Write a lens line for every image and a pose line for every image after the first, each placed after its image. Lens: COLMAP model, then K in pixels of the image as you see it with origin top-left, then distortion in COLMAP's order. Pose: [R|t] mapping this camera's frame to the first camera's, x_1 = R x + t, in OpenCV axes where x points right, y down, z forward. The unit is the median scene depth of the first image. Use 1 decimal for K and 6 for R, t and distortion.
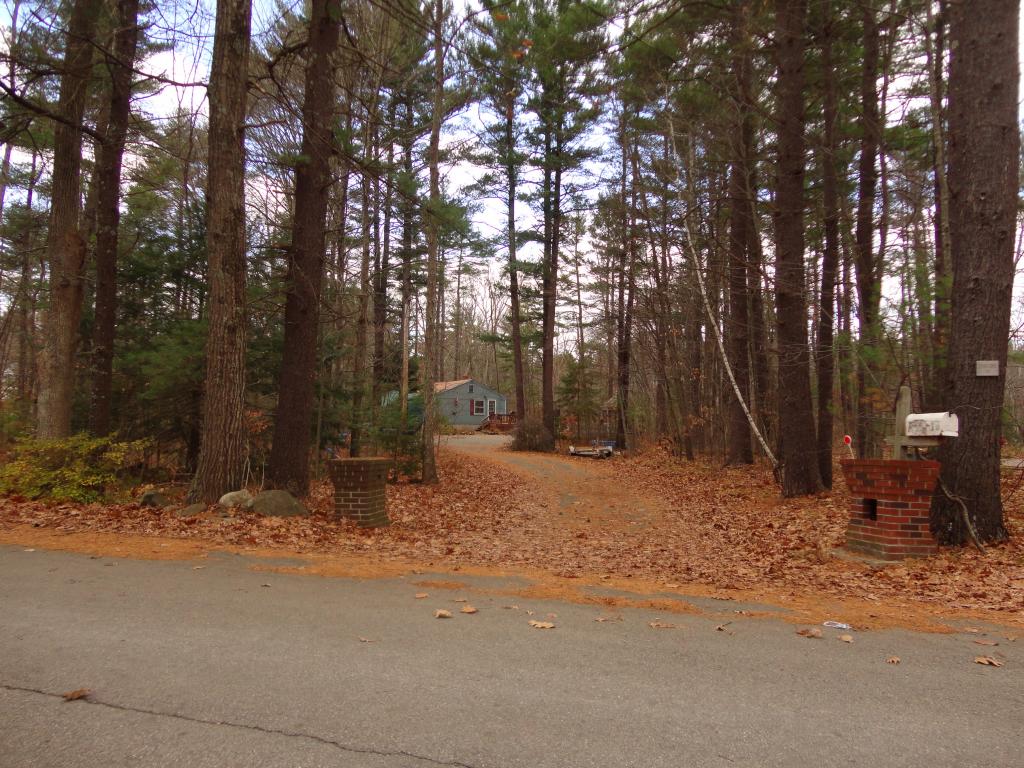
lens RADIAL K [[754.0, 0, 511.5], [0, 754.0, 388.0], [0, 0, 1]] dist [-0.004369, 0.015089]
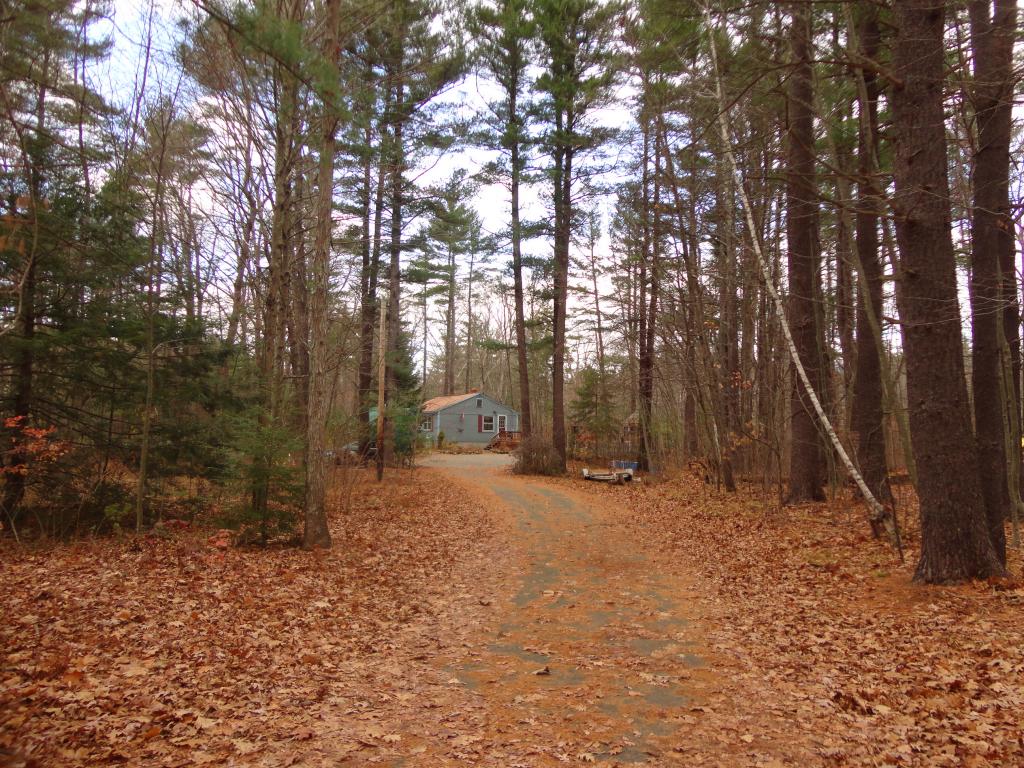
lens RADIAL K [[754.0, 0, 511.9], [0, 754.0, 380.4], [0, 0, 1]] dist [-0.004369, 0.015089]
pose [[0.999479, -0.001037, -0.032259, 0.022111], [-0.000003, 0.999481, -0.032224, 0.004096], [0.032276, 0.032208, 0.998960, 0.125594]]
